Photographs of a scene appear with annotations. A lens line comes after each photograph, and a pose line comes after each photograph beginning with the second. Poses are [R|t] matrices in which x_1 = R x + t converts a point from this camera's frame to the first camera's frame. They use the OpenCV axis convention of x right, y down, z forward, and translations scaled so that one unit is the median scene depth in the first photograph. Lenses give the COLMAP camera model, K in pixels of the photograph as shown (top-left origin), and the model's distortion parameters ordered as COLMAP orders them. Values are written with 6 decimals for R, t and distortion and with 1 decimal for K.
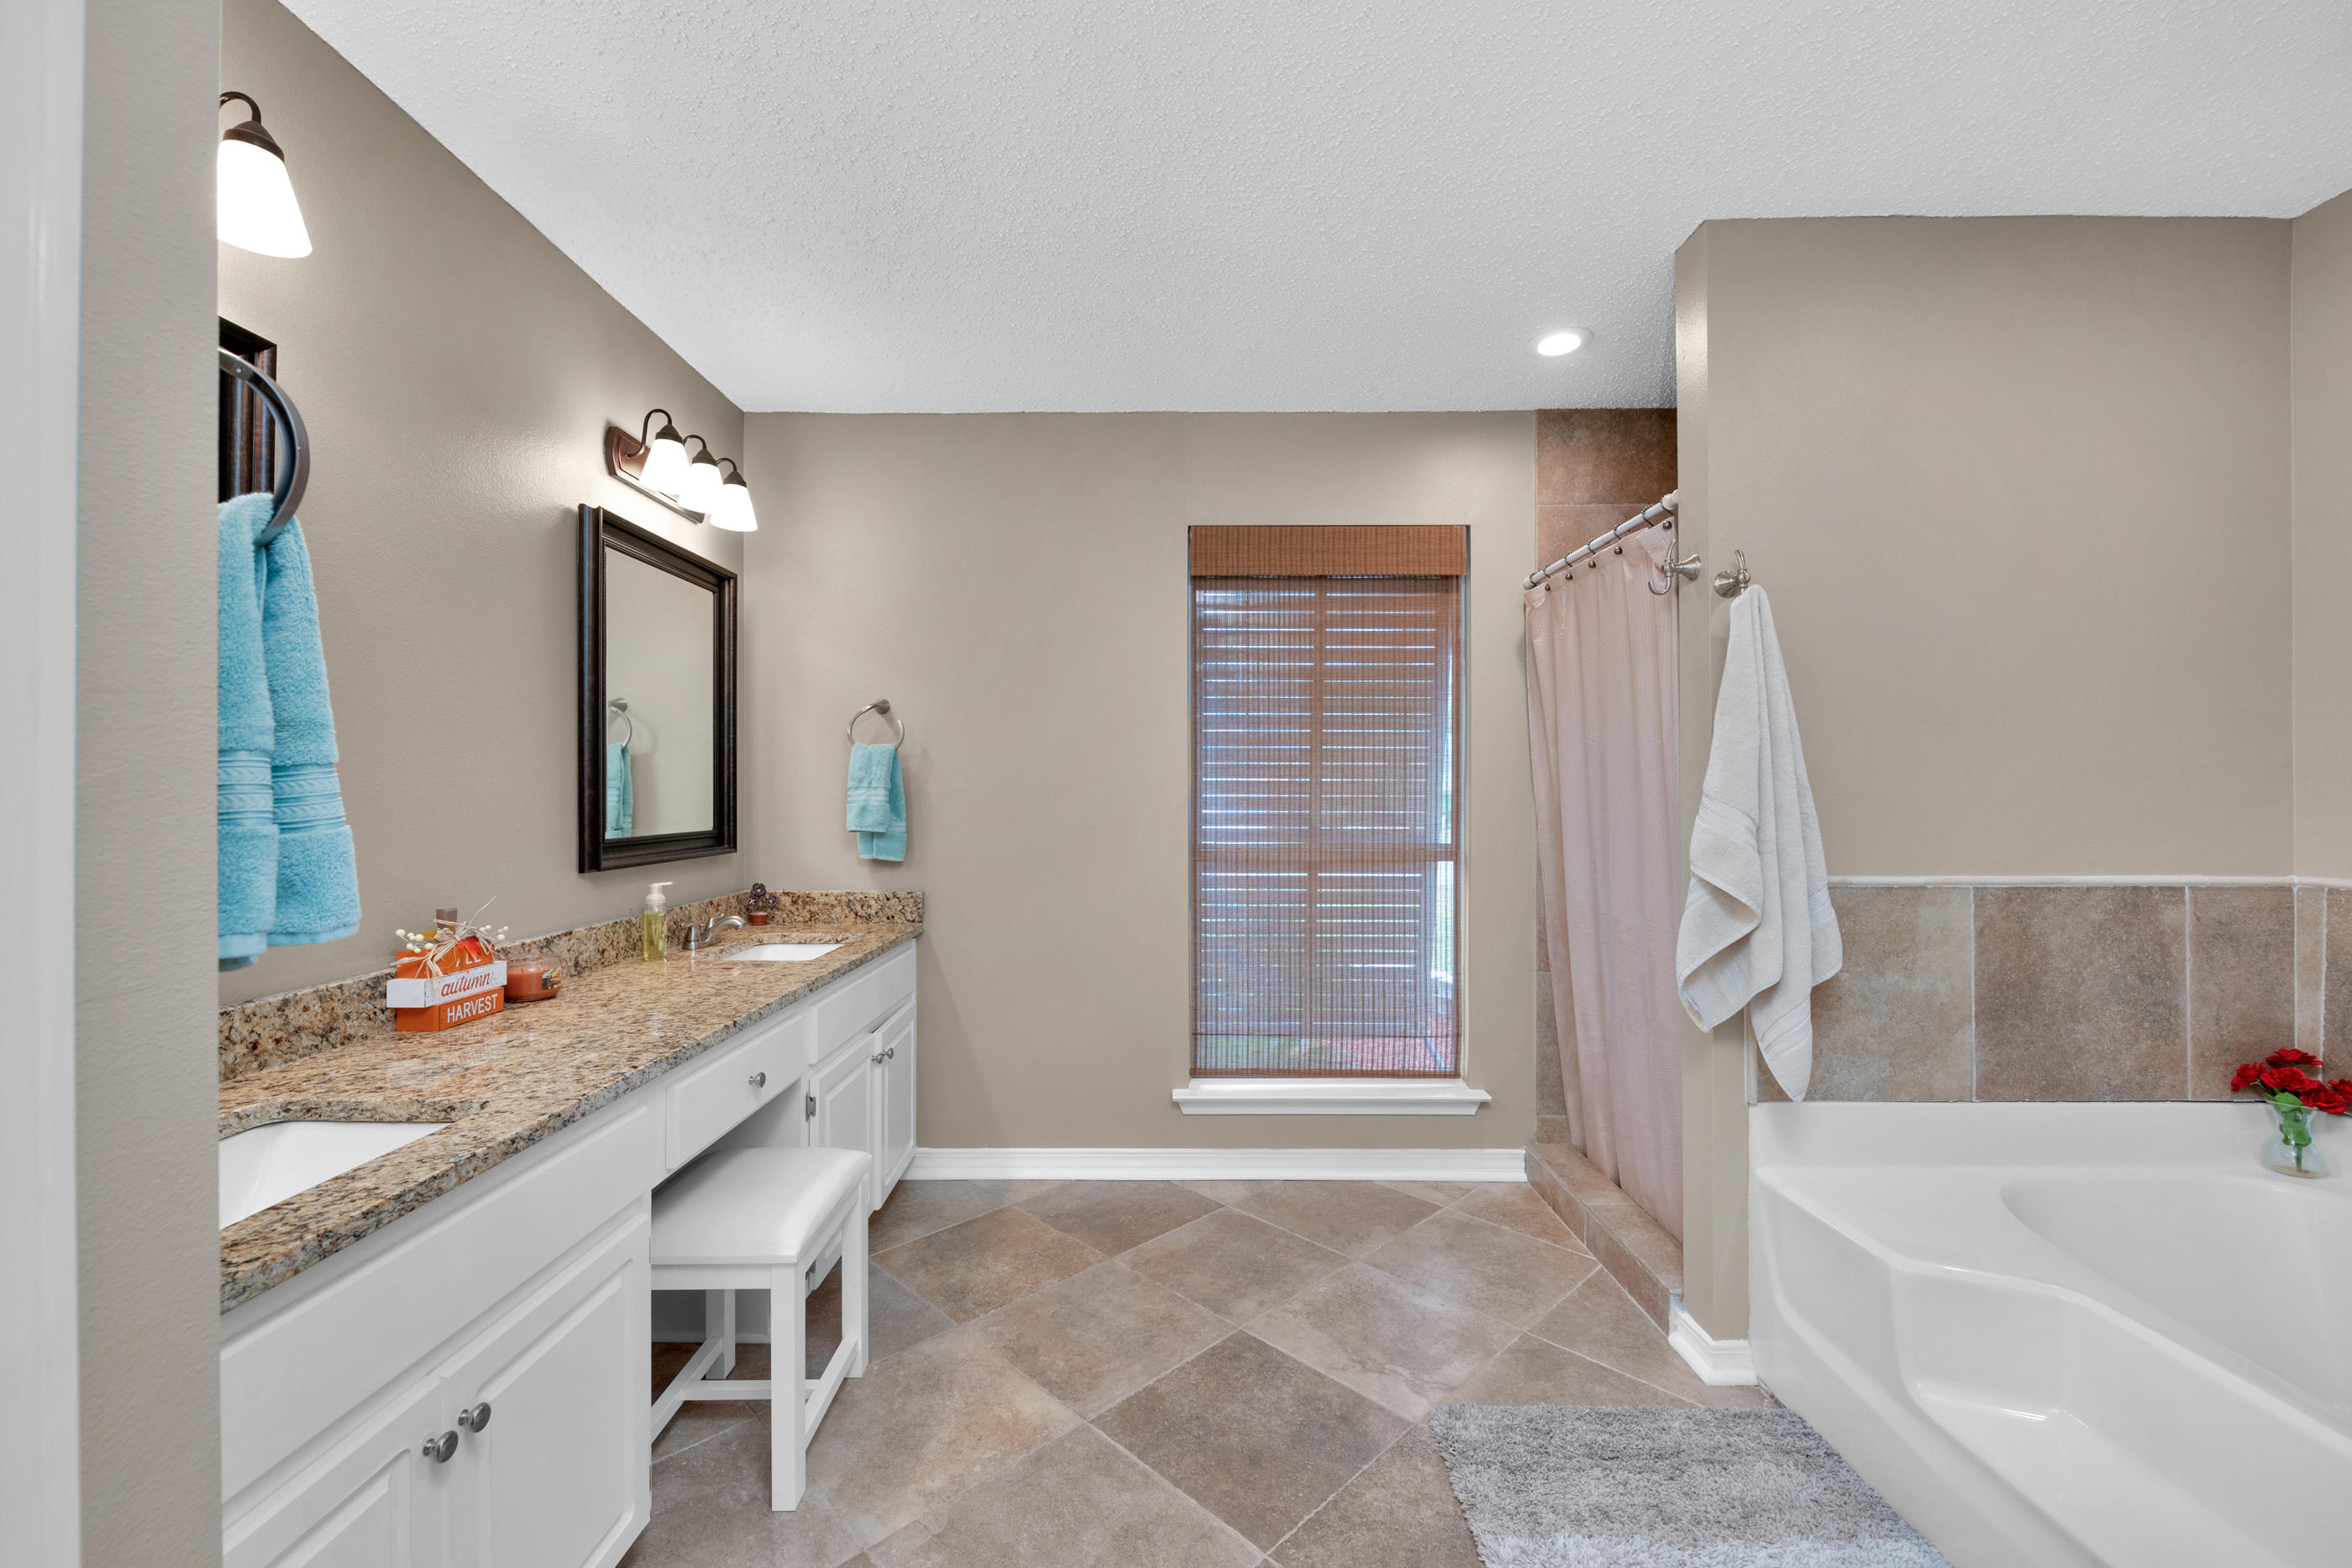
lens RADIAL K [[965.8, 0, 1180.5], [0, 965.8, 790.4], [0, 0, 1]] dist [-0.000119, -0.002529]
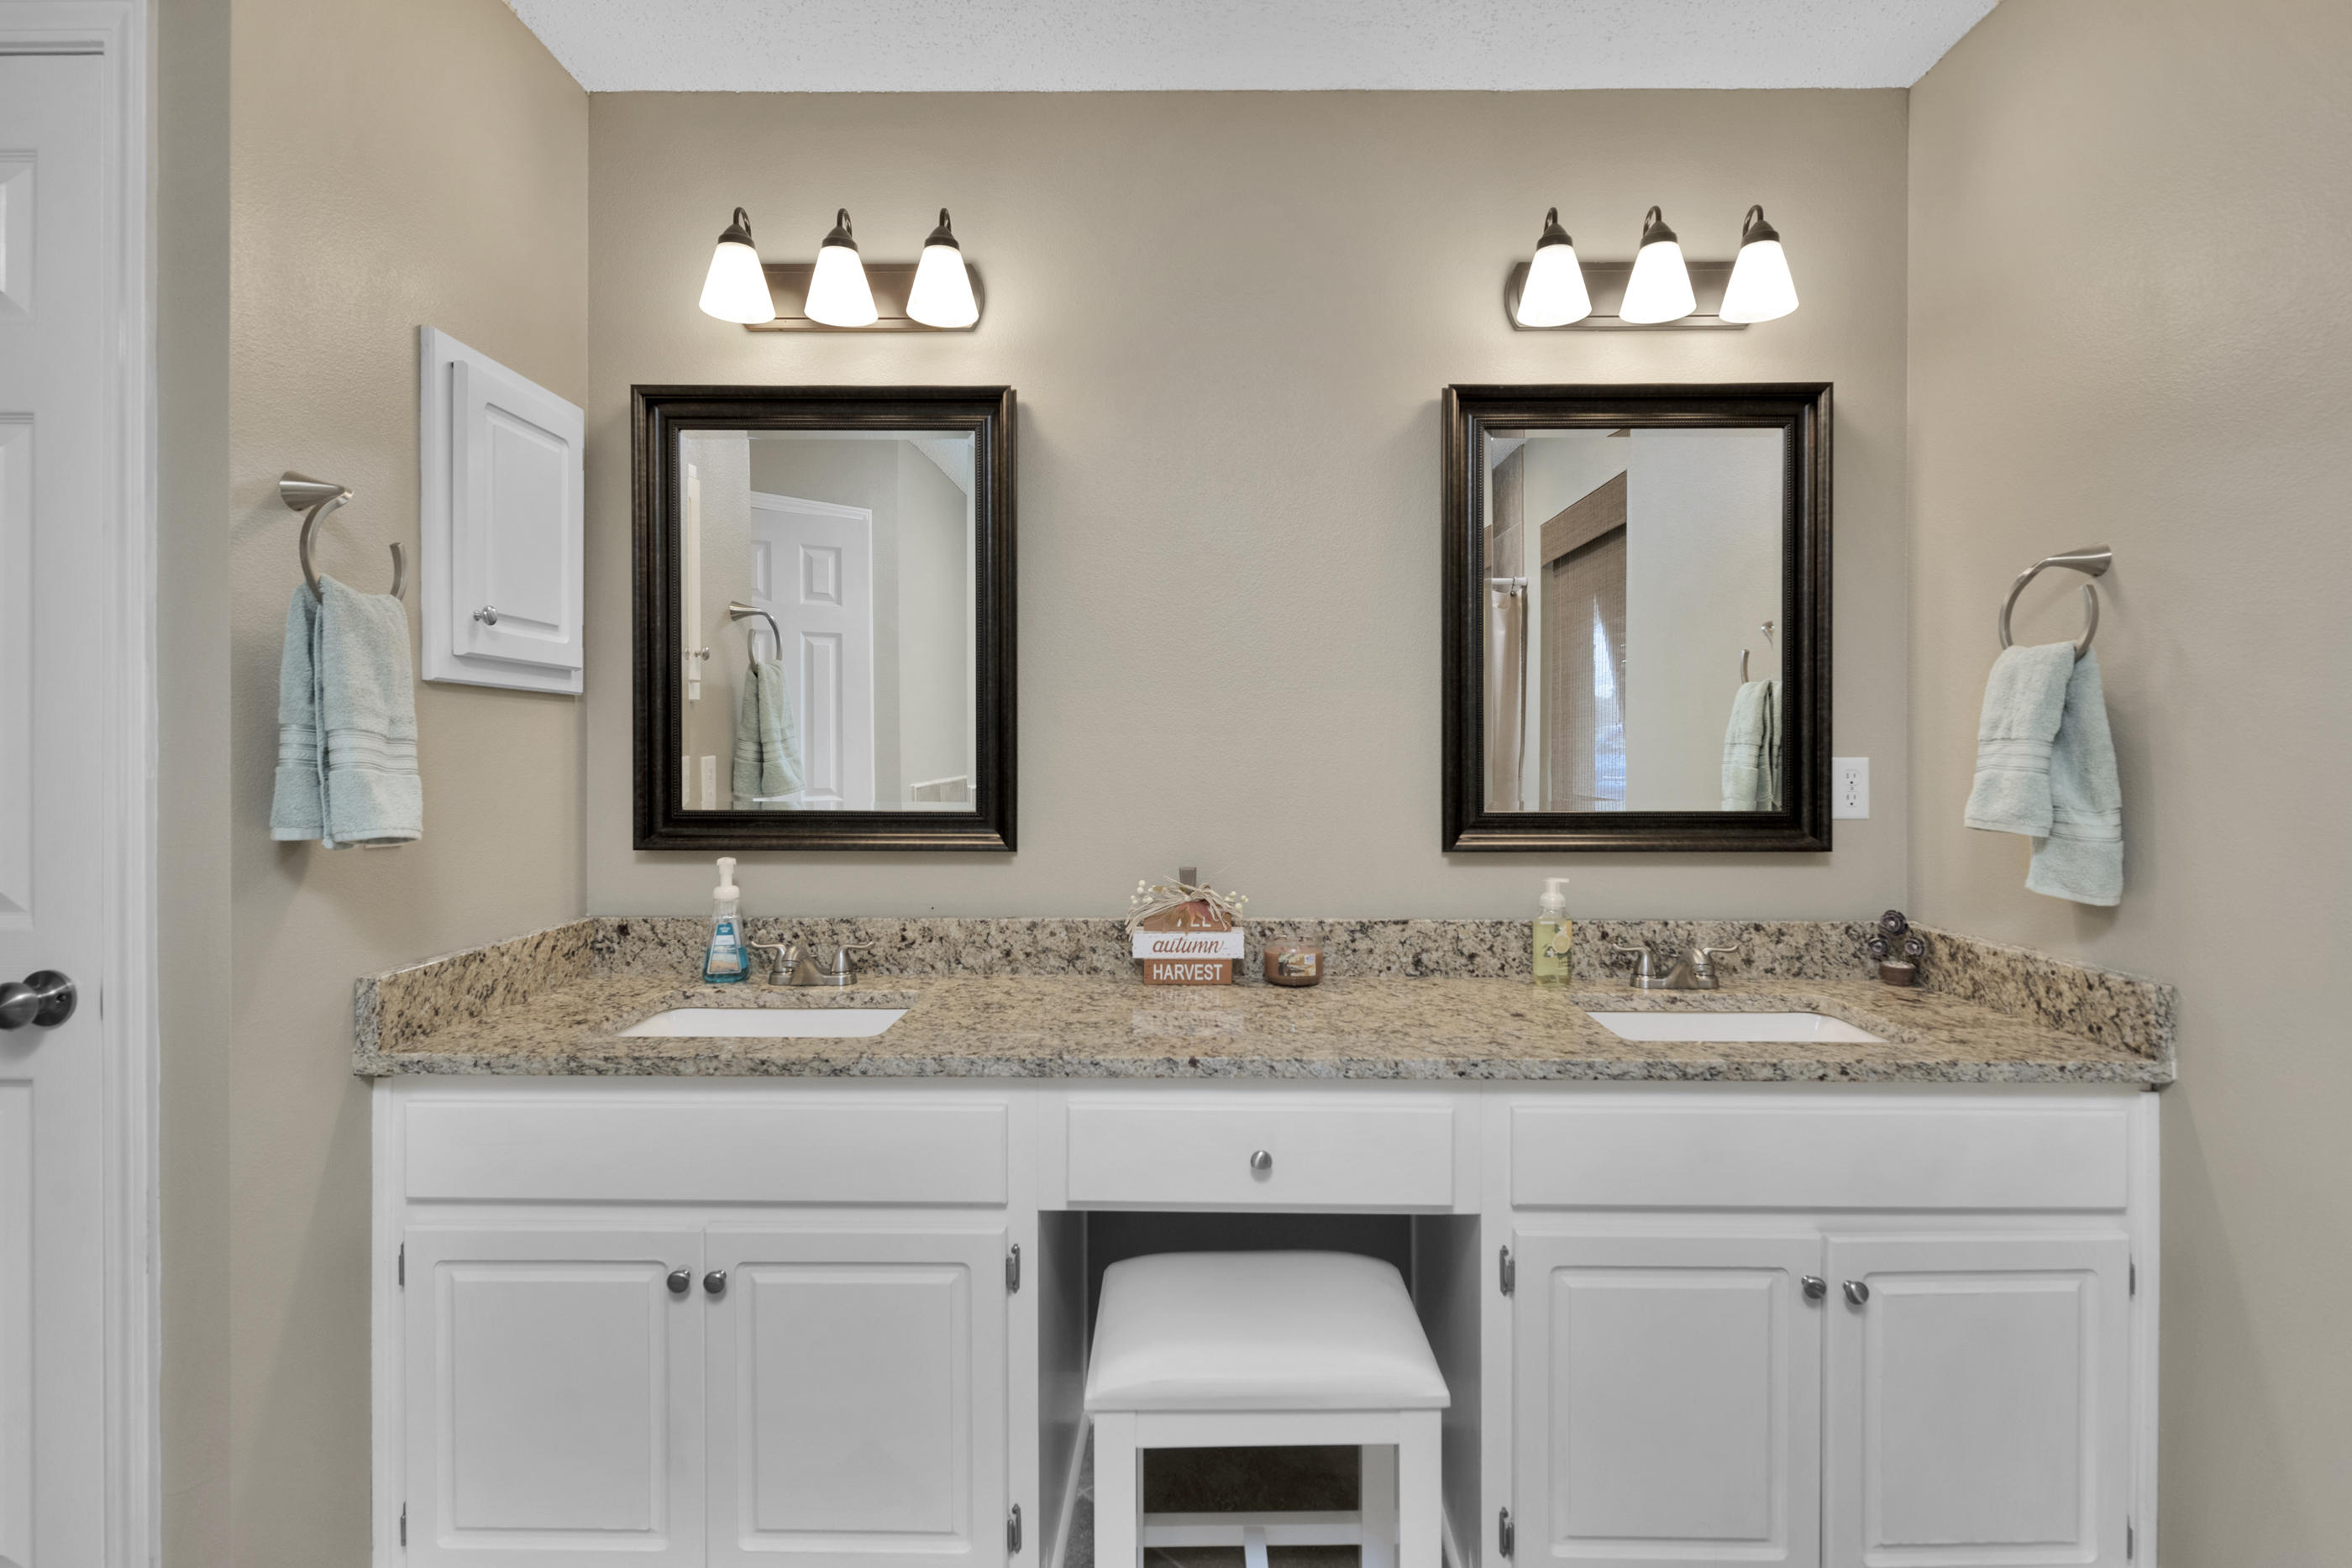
lens RADIAL K [[1121.4, 0, 1178.6], [0, 1121.4, 762.0], [0, 0, 1]] dist [0.000746, -0.000089]
pose [[-0.015632, 0.005632, -0.999862, 0.390304], [0.000747, 0.999984, 0.005621, 0.007148], [0.999878, -0.000659, -0.015636, 0.992791]]
